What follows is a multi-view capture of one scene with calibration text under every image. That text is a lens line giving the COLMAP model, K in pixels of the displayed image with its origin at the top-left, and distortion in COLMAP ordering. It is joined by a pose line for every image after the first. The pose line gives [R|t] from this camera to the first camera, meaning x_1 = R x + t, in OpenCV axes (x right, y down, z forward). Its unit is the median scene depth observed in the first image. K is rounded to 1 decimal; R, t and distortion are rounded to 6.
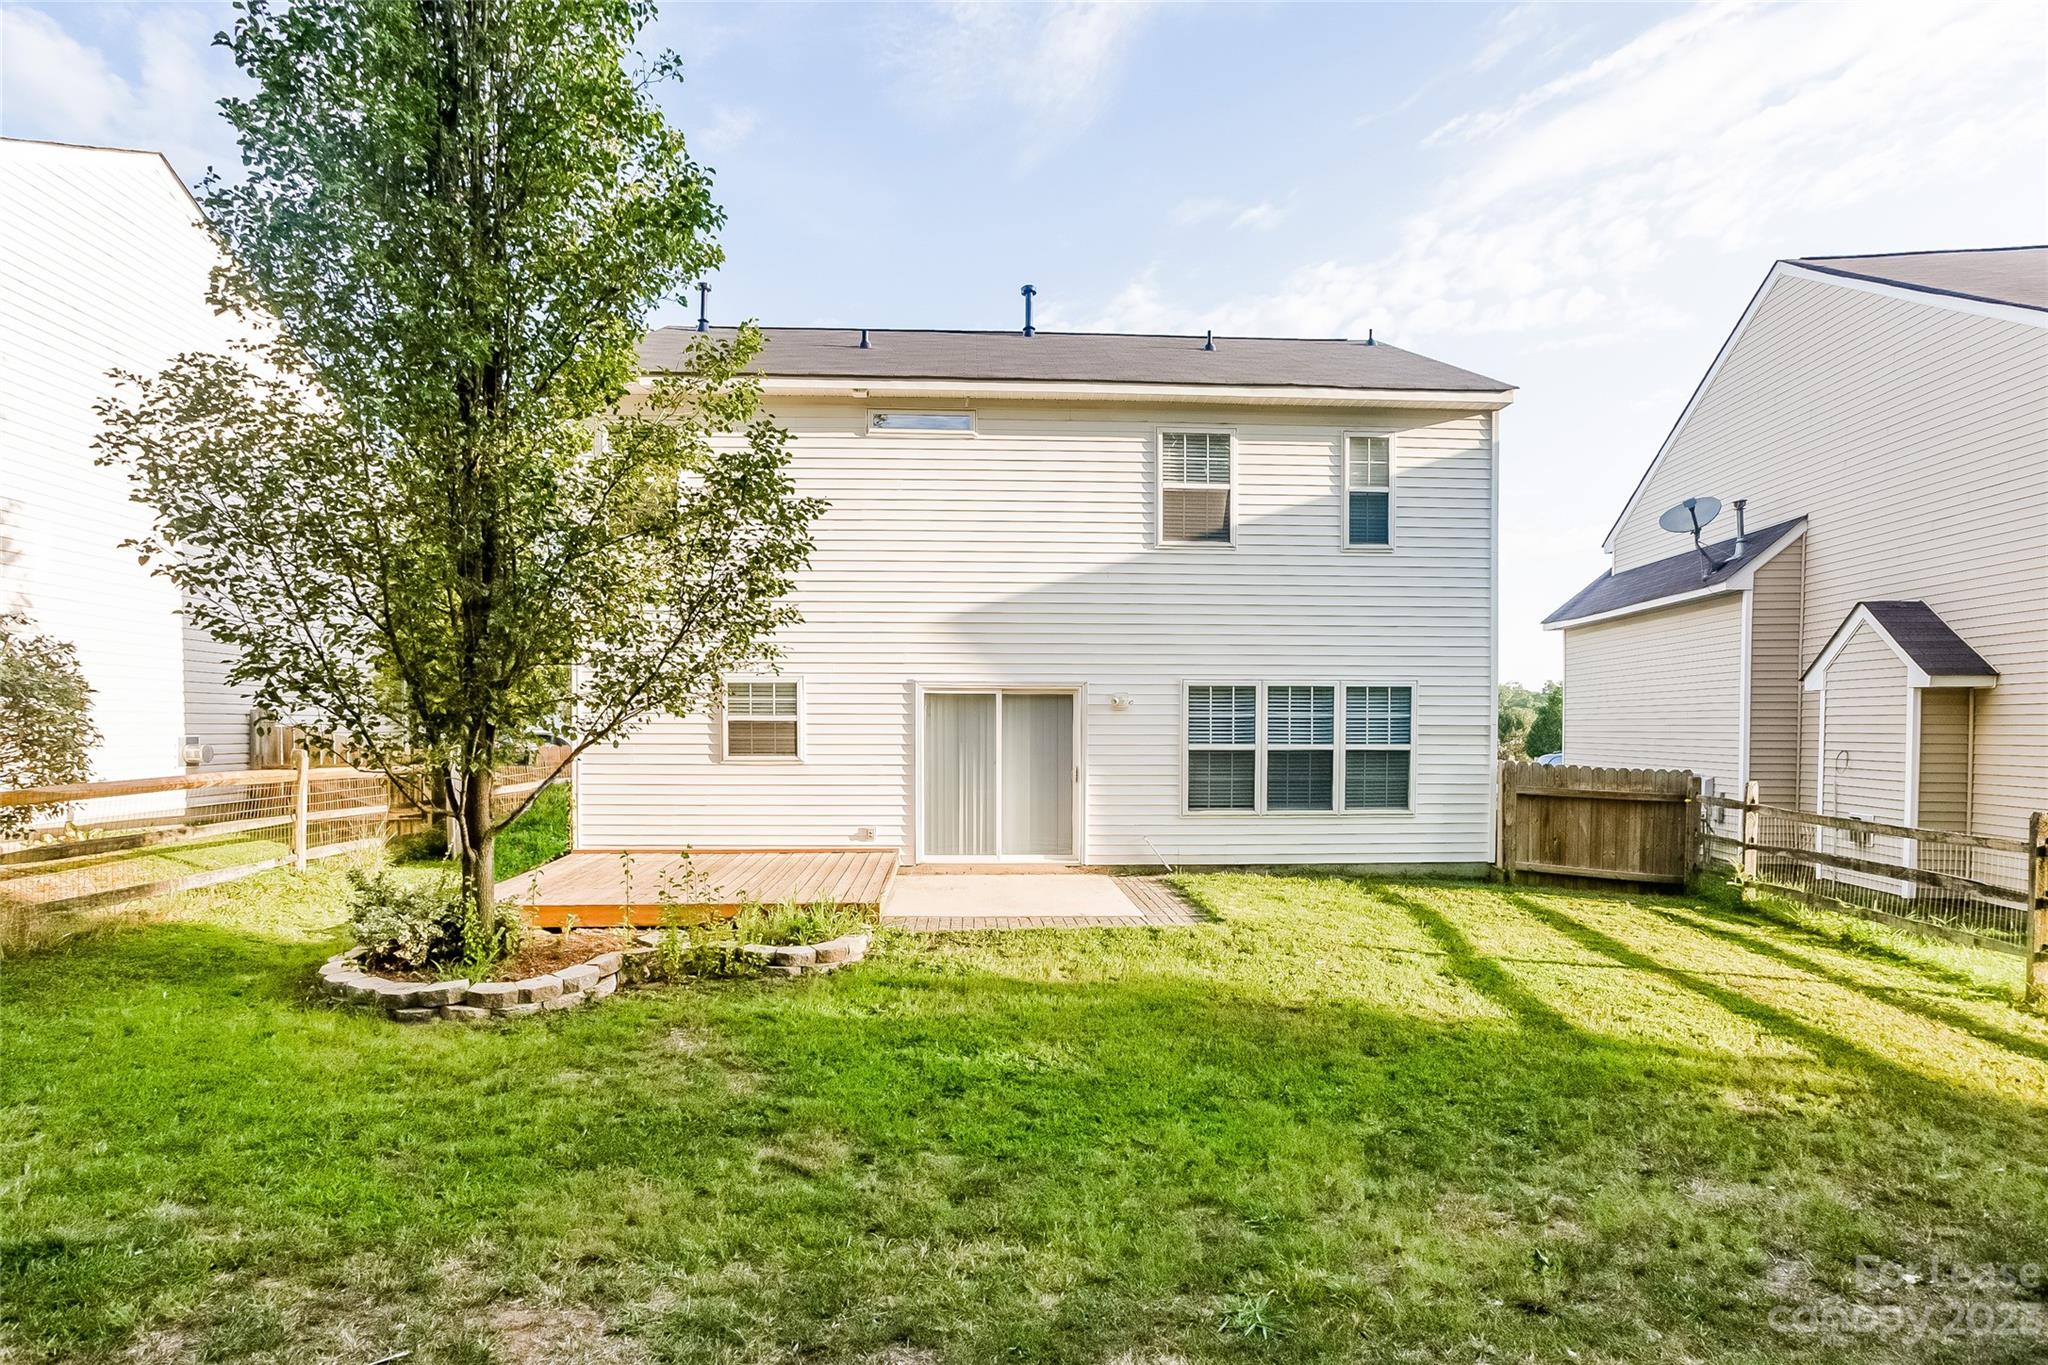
lens RADIAL K [[1058.4, 0, 1024.0], [0, 1058.4, 682.5], [0, 0, 1]] dist [-0.055541, 0.042647]
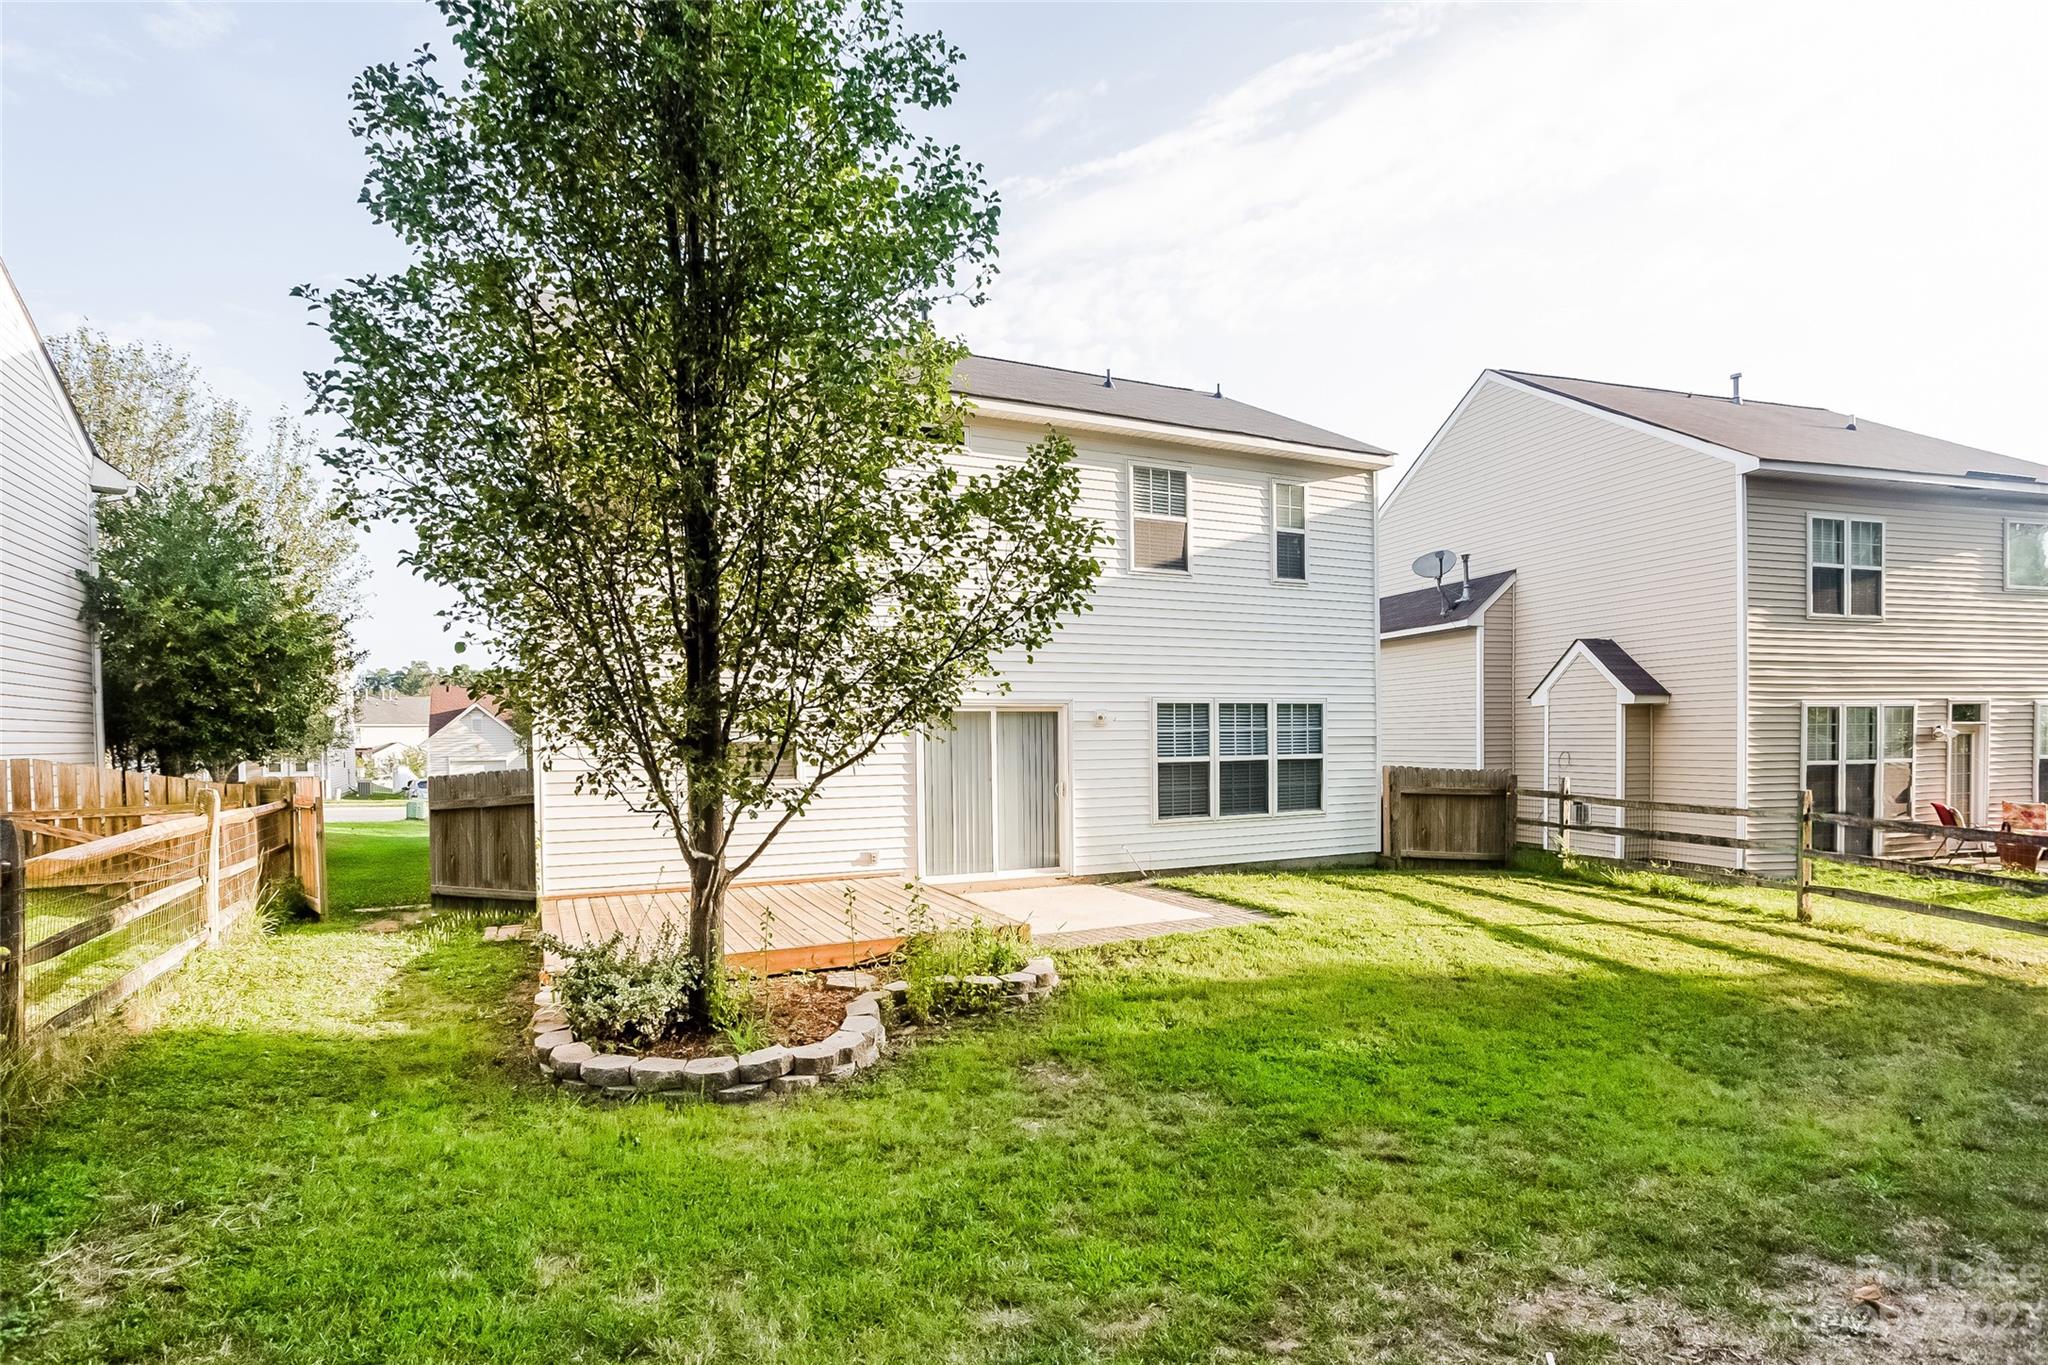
lens RADIAL K [[1057.2, 0, 1024.0], [0, 1057.2, 682.5], [0, 0, 1]] dist [-0.064800, 0.041237]
pose [[0.919250, 0.007132, 0.393611, -0.390770], [-0.001609, 0.999896, -0.014360, -0.002007], [-0.393672, 0.012567, 0.919165, 0.067814]]
